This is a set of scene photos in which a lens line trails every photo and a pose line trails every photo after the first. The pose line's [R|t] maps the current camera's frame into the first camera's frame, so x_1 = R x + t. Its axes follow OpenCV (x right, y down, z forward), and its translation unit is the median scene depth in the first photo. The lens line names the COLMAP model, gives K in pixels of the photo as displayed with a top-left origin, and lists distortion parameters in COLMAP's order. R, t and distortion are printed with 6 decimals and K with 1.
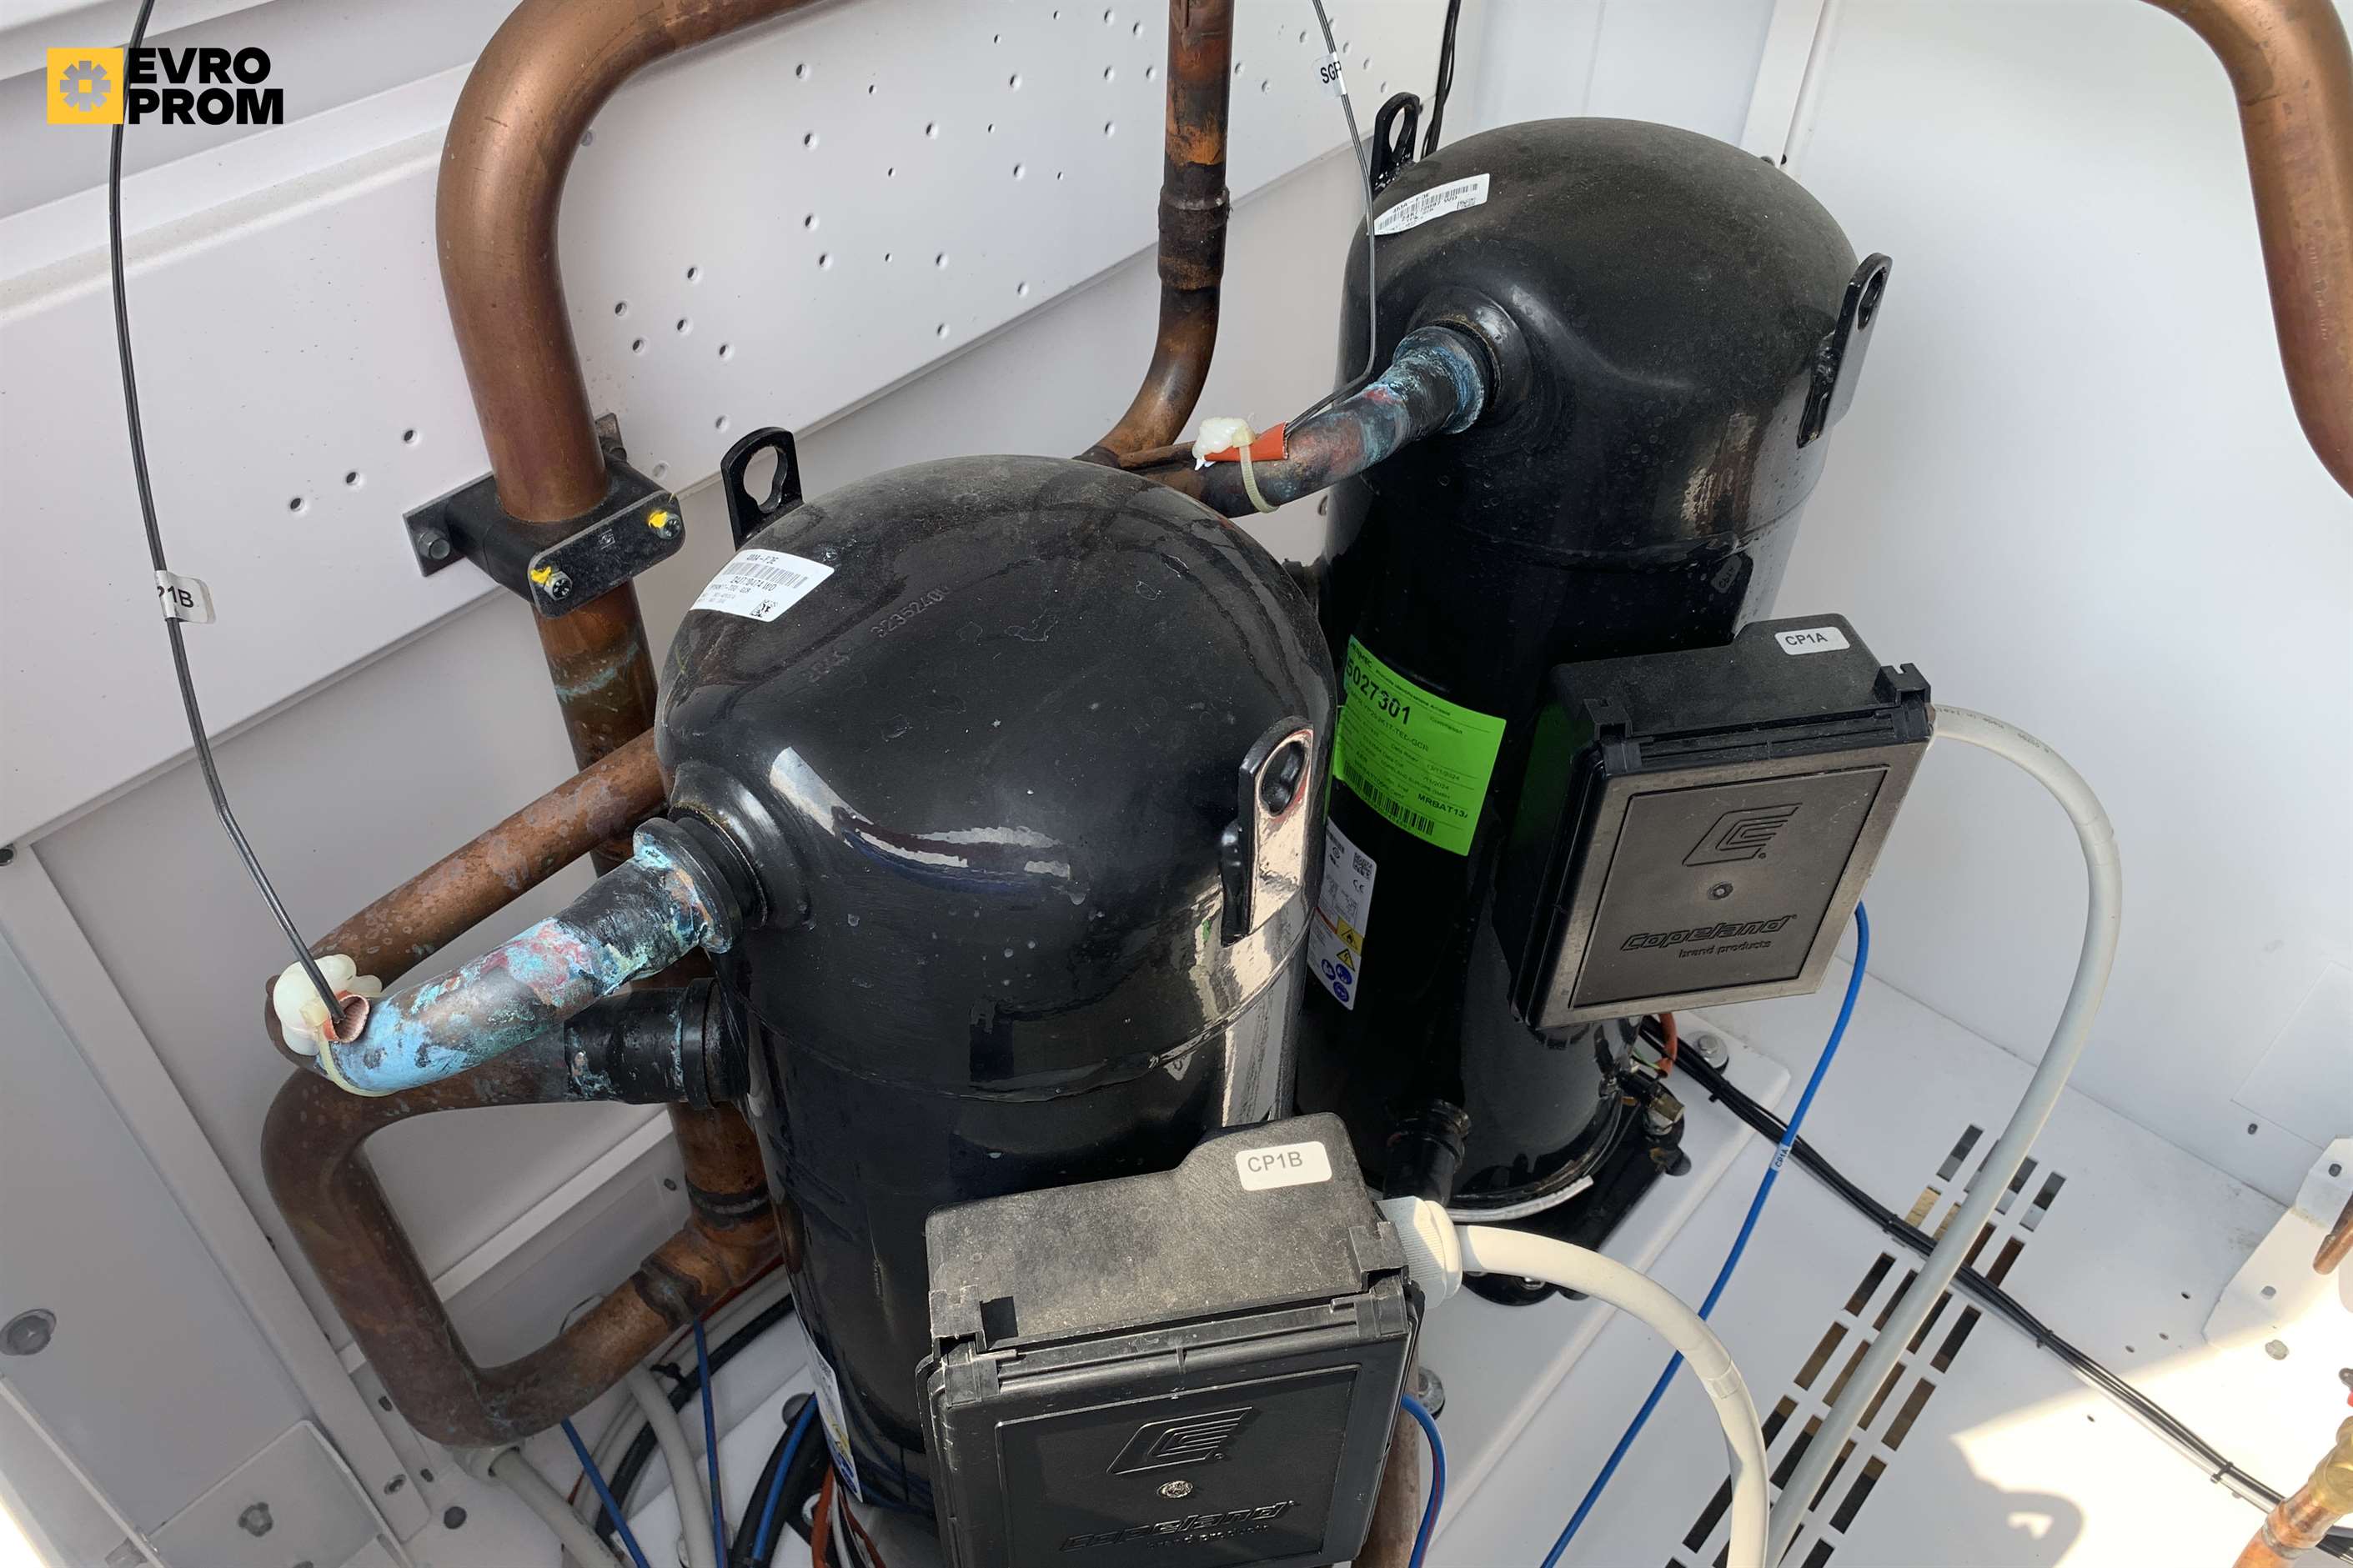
lens RADIAL K [[1805.6, 0, 1162.5], [0, 1805.6, 787.9], [0, 0, 1]] dist [0.007811, 0.005346]
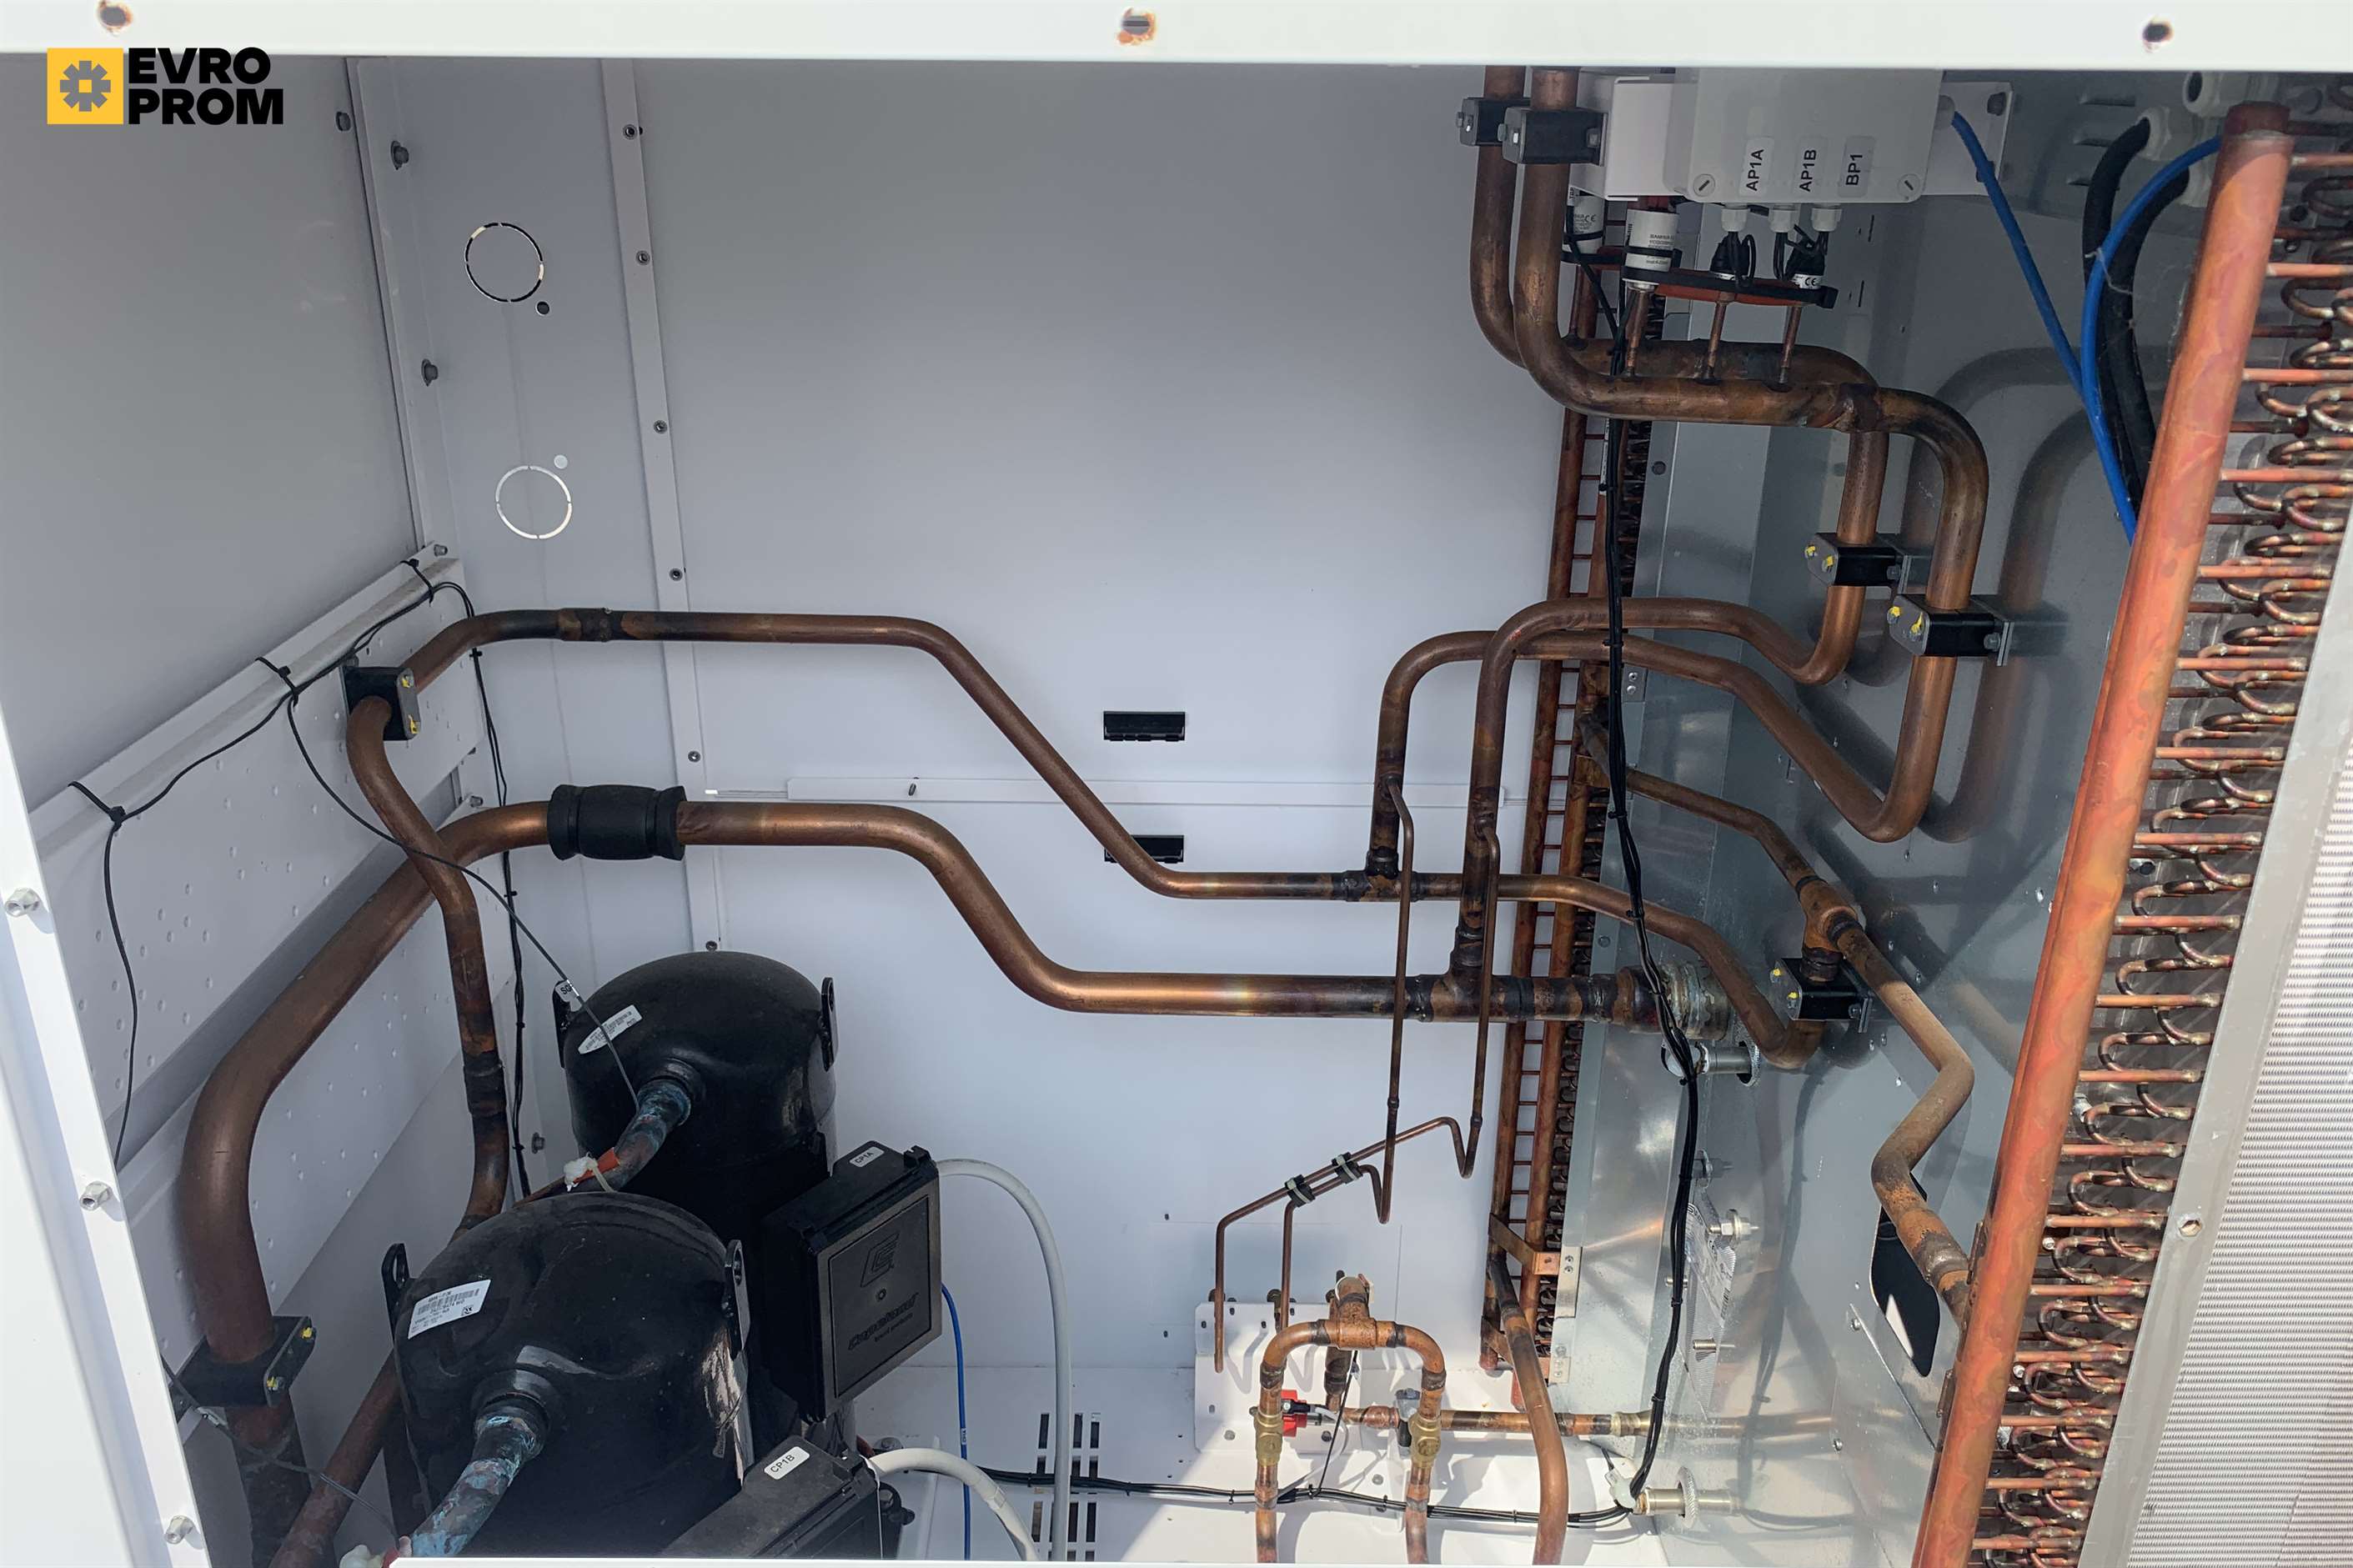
lens RADIAL K [[1805.6, 0, 1162.5], [0, 1805.6, 787.9], [0, 0, 1]] dist [0.007811, 0.005346]
pose [[0.738306, -0.258068, 0.623142, -0.553155], [0.472766, 0.856953, -0.205240, 0.136833], [-0.481038, 0.446130, 0.754699, -0.869611]]
